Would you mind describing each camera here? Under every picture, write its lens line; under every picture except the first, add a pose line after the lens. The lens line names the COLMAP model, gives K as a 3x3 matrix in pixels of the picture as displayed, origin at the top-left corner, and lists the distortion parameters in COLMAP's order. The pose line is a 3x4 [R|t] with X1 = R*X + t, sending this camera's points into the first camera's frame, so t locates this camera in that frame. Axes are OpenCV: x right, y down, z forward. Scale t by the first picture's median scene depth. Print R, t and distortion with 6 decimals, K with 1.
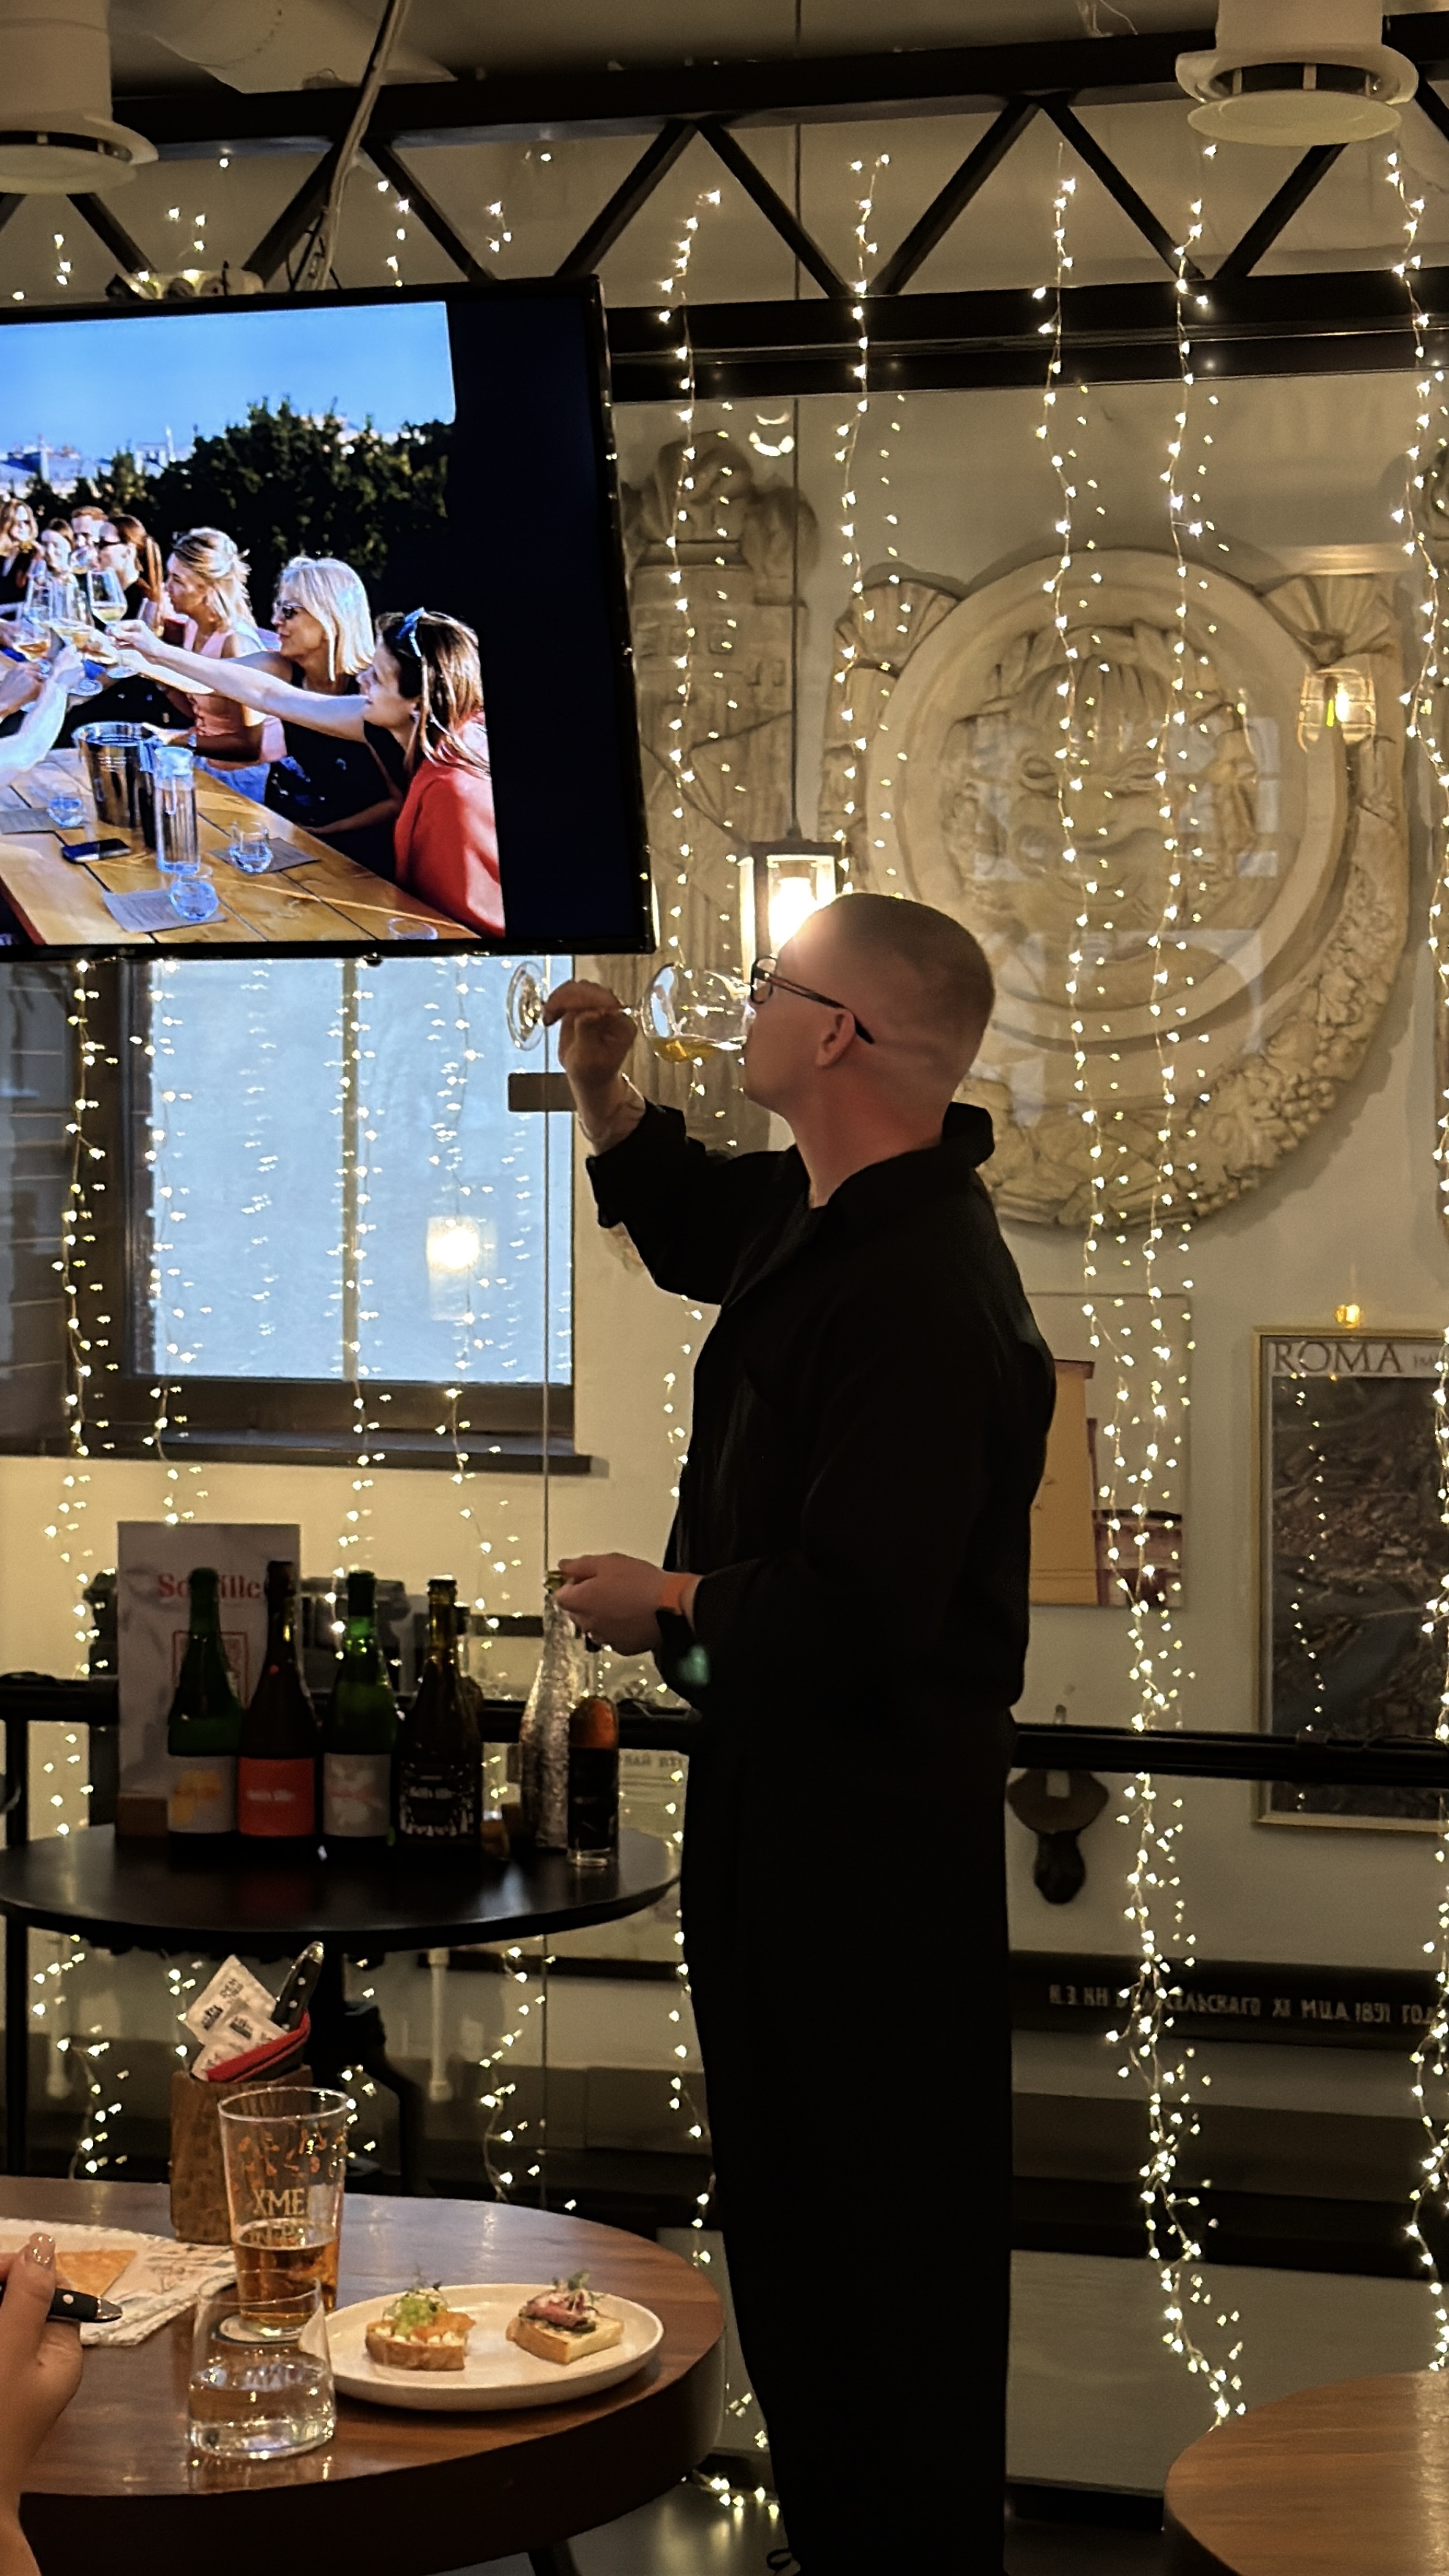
lens RADIAL K [[4394.8, 0, 725.0], [0, 4394.8, 1280.3], [0, 0, 1]] dist [0.061348, 0.000000]
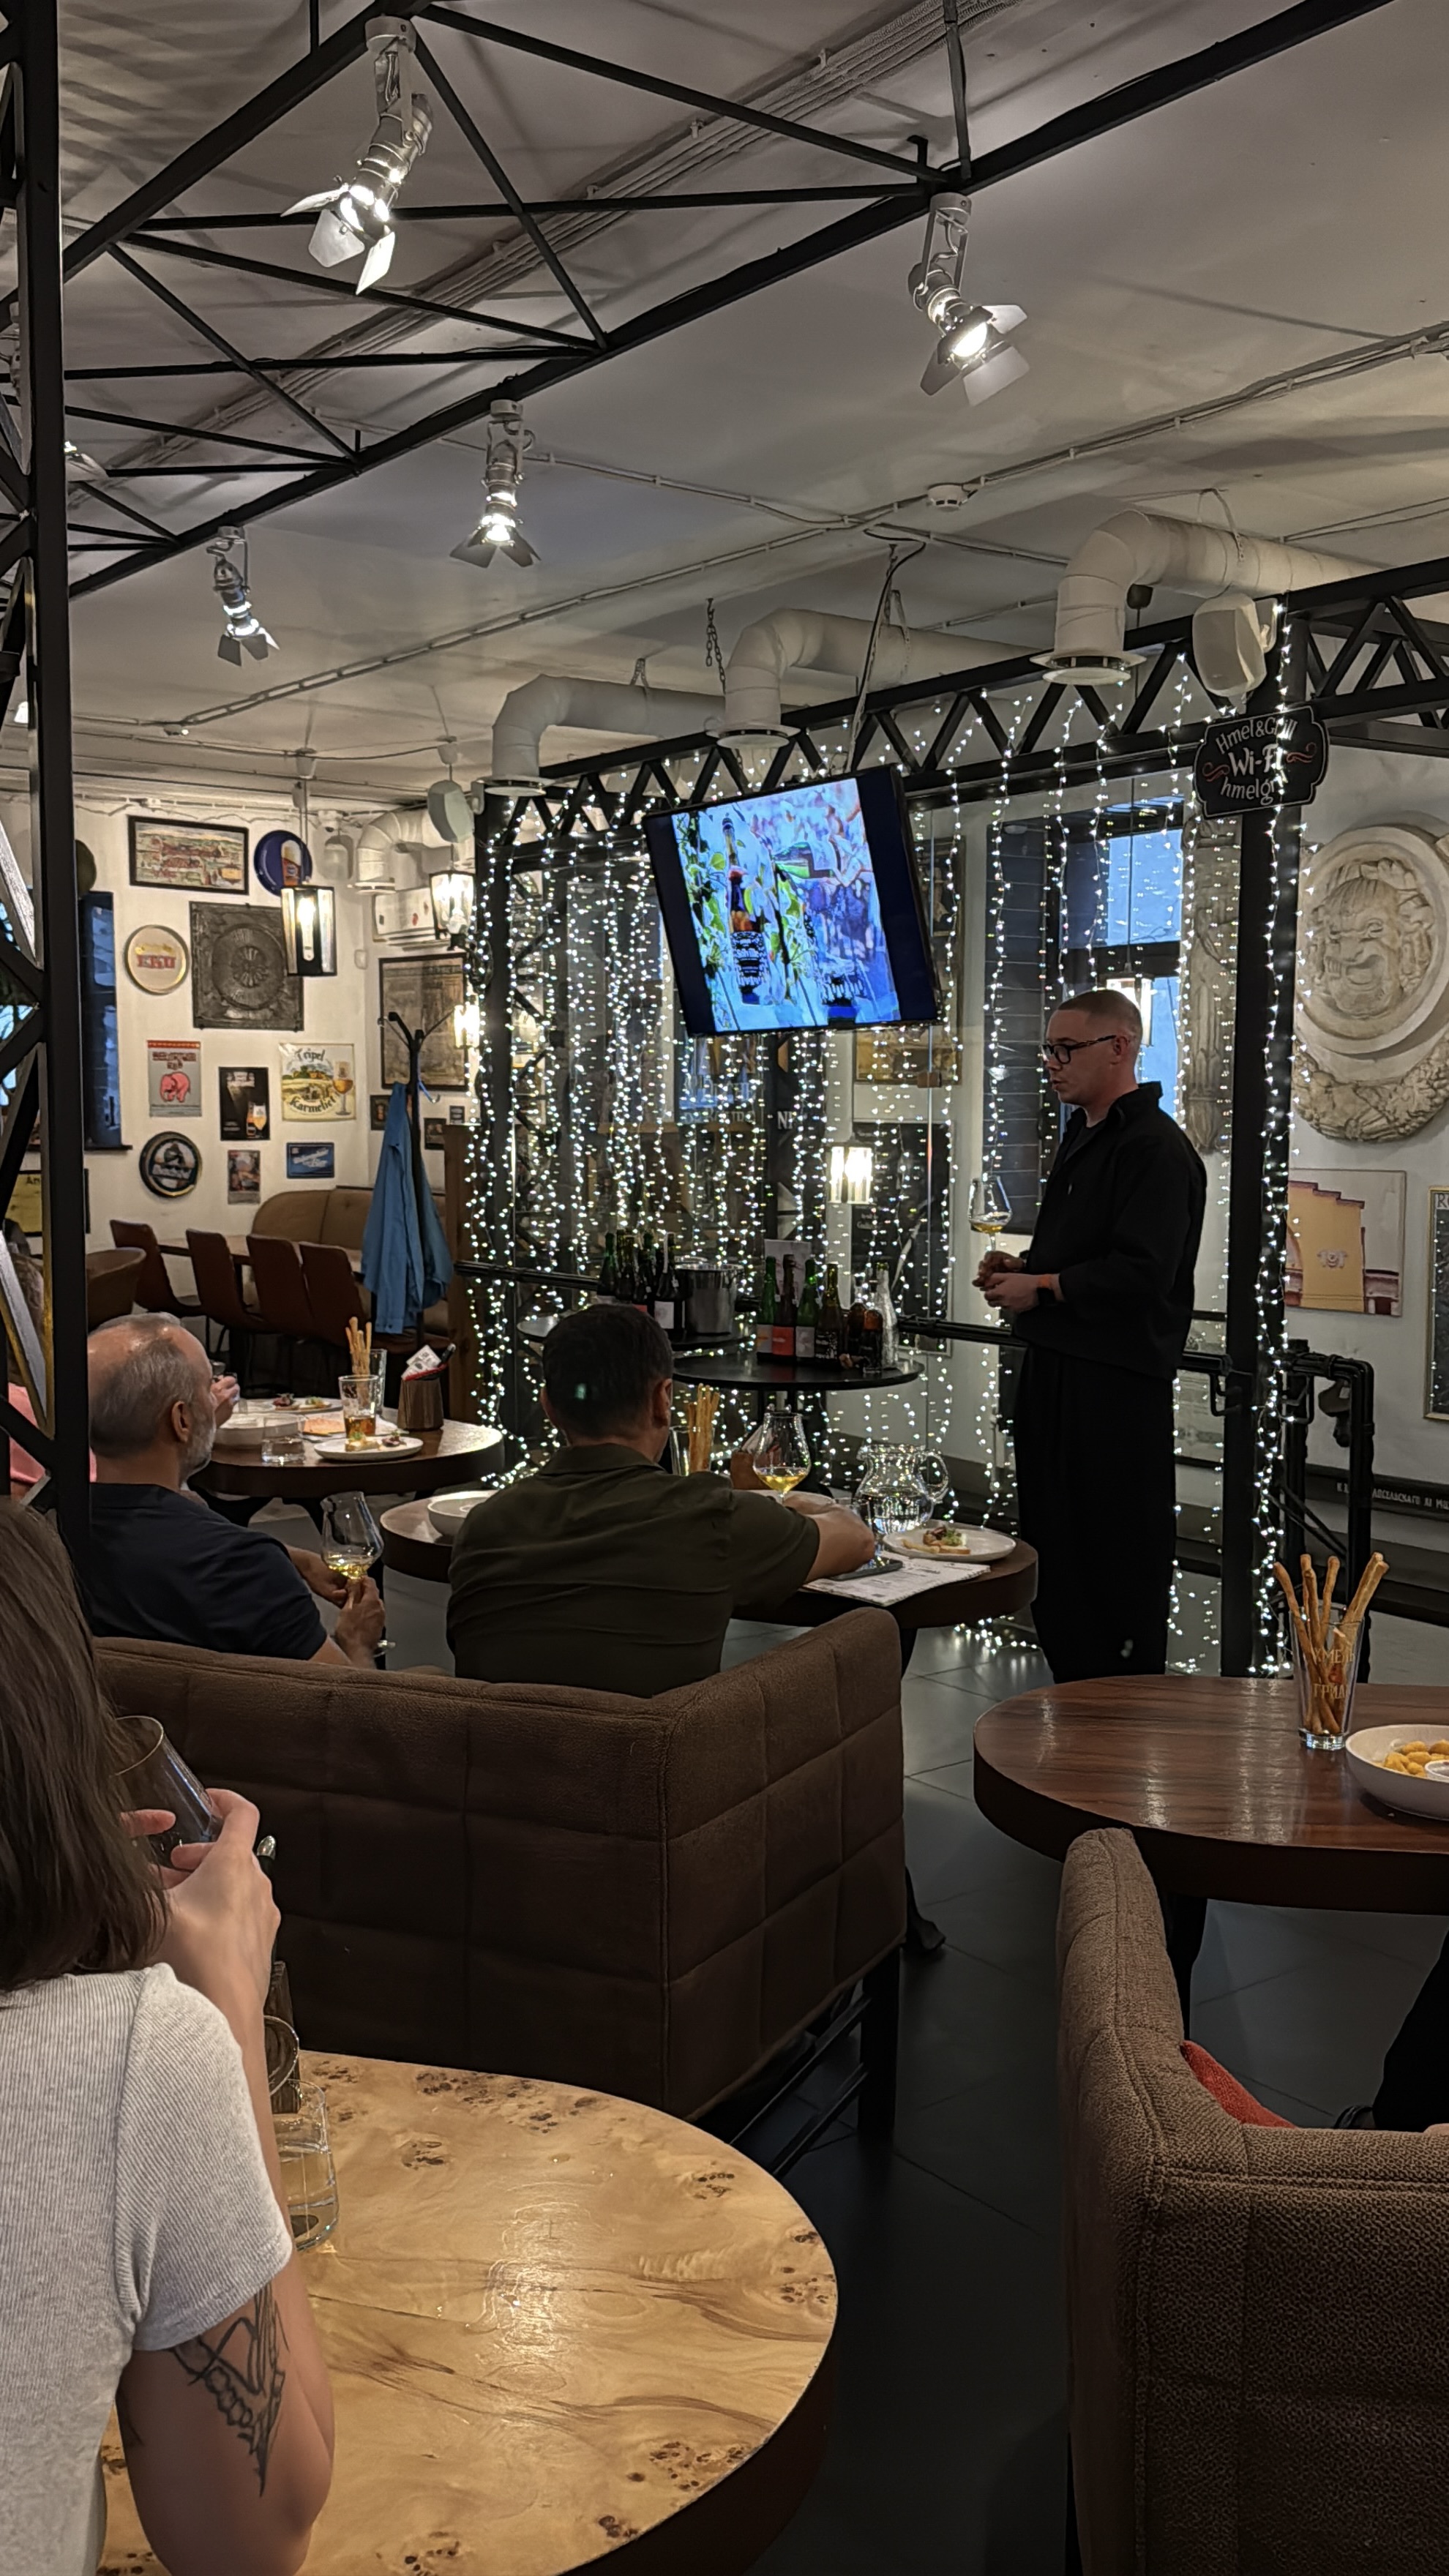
lens RADIAL K [[2294.3, 0, 723.7], [0, 2294.3, 1297.5], [0, 0, 1]] dist [0.005911, 0.001101]
pose [[0.764227, 0.053276, -0.642743, 0.719294], [-0.021226, 0.998120, 0.057494, 0.009553], [0.644597, -0.030295, 0.763922, -0.096669]]
